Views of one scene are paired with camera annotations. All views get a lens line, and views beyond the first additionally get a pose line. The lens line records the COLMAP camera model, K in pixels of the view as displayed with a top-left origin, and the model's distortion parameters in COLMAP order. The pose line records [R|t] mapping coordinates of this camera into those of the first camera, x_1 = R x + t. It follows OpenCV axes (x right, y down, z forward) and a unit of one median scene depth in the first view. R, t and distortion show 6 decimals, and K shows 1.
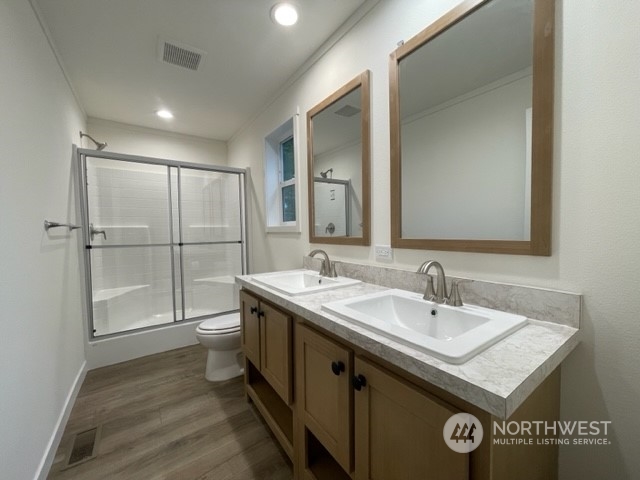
lens RADIAL K [[257.4, 0, 318.2], [0, 257.4, 241.1], [0, 0, 1]] dist [0.002113, 0.000152]
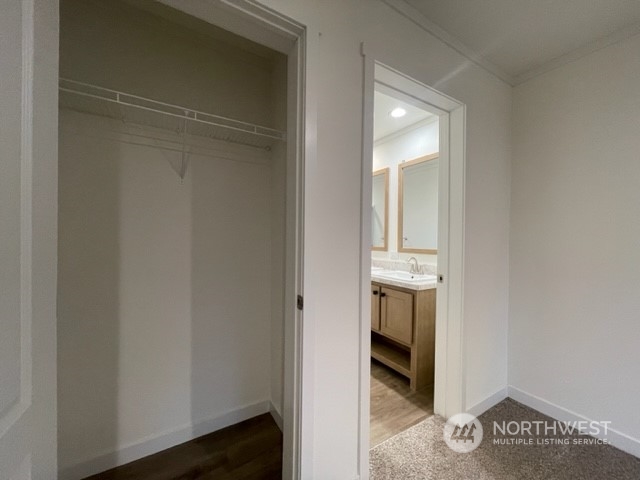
lens RADIAL K [[257.4, 0, 318.2], [0, 257.4, 241.1], [0, 0, 1]] dist [0.002113, 0.000152]
pose [[0.997026, 0.028868, -0.071448, -0.220190], [-0.030933, 0.999130, -0.027966, 0.011375], [0.070579, 0.030093, 0.997052, -1.151756]]
